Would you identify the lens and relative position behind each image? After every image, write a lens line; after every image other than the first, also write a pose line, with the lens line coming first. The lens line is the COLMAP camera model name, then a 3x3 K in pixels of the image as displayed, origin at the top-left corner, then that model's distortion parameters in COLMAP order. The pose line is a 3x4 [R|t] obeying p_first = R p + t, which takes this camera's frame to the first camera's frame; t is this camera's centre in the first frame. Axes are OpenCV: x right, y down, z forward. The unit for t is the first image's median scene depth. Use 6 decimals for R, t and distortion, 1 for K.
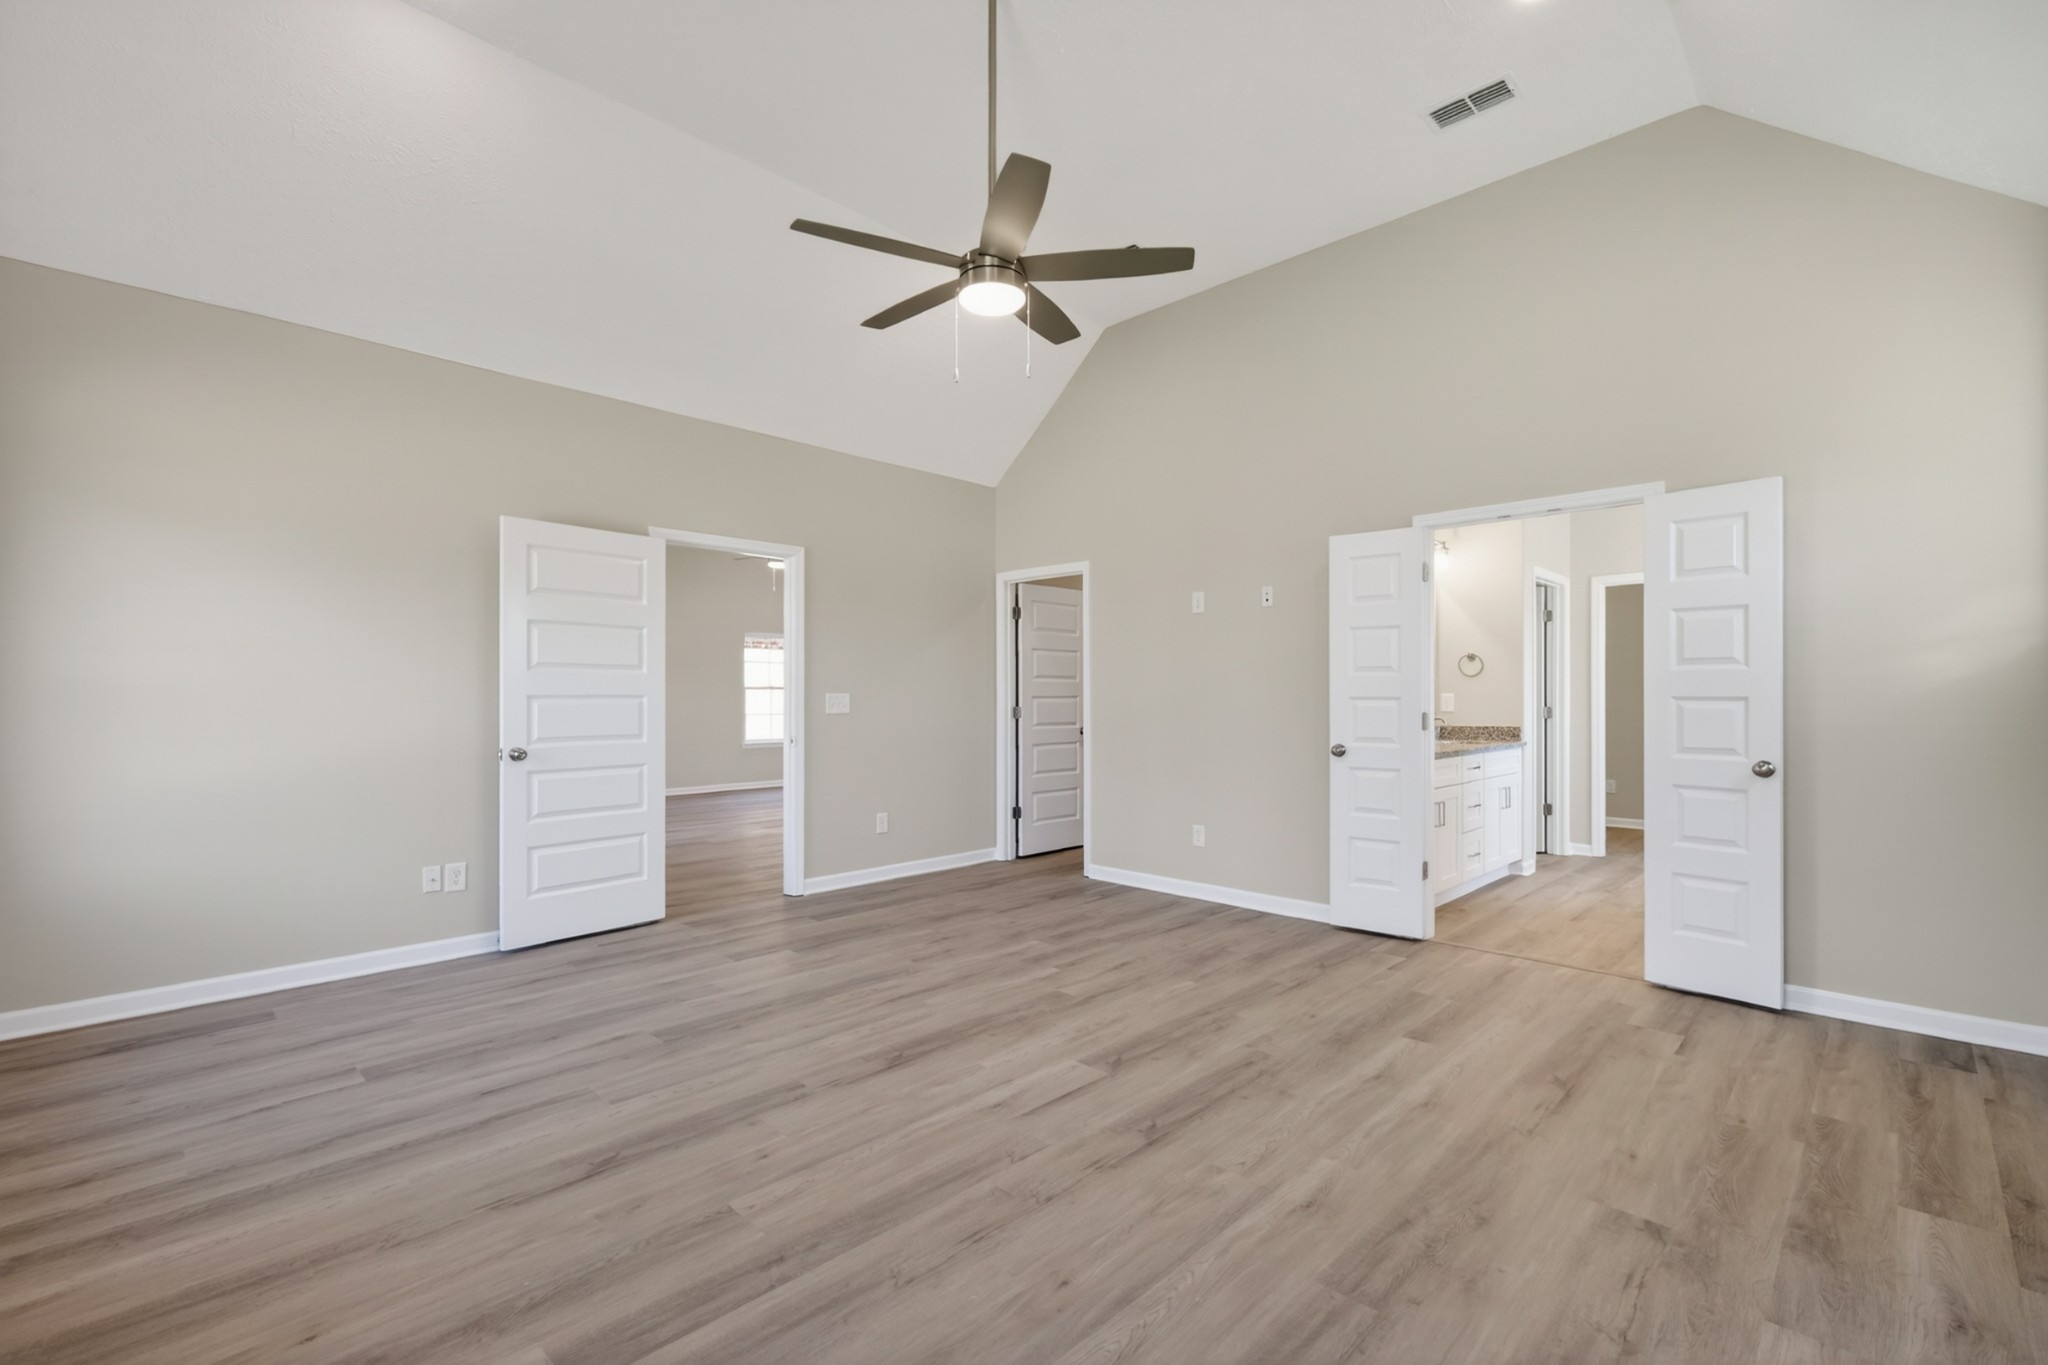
lens RADIAL K [[891.9, 0, 1028.7], [0, 891.9, 688.7], [0, 0, 1]] dist [0.001461, -0.000014]
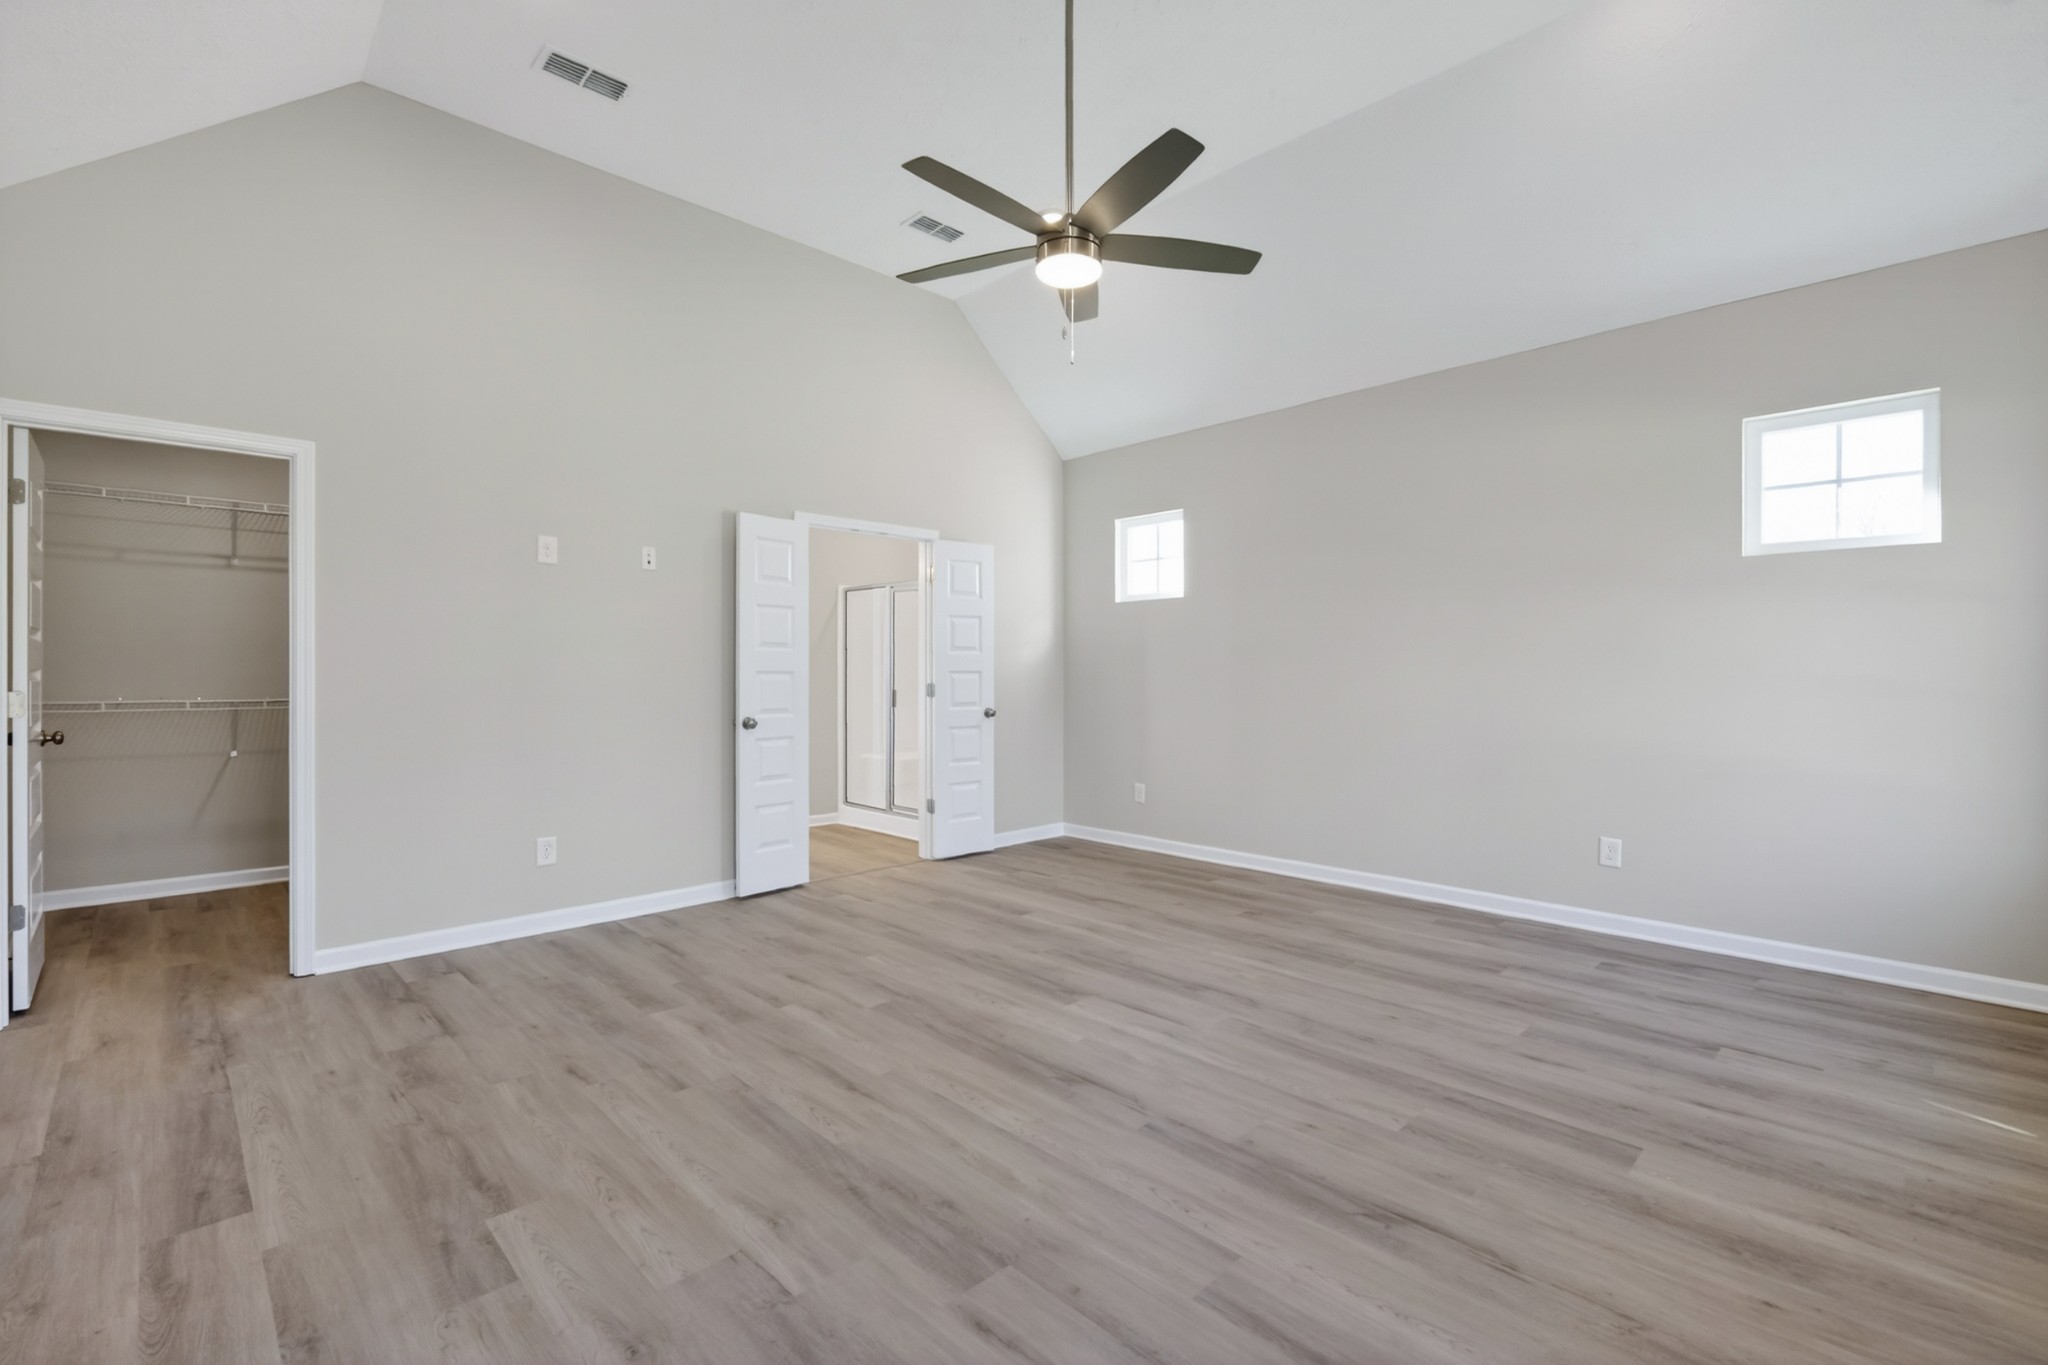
lens RADIAL K [[893.0, 0, 1023.4], [0, 893.0, 671.6], [0, 0, 1]] dist [0.002679, 0.000137]
pose [[0.030760, 0.000304, 0.999527, -0.913976], [-0.009097, 0.999959, -0.000024, 0.009053], [-0.999485, -0.009092, 0.030761, 0.900923]]
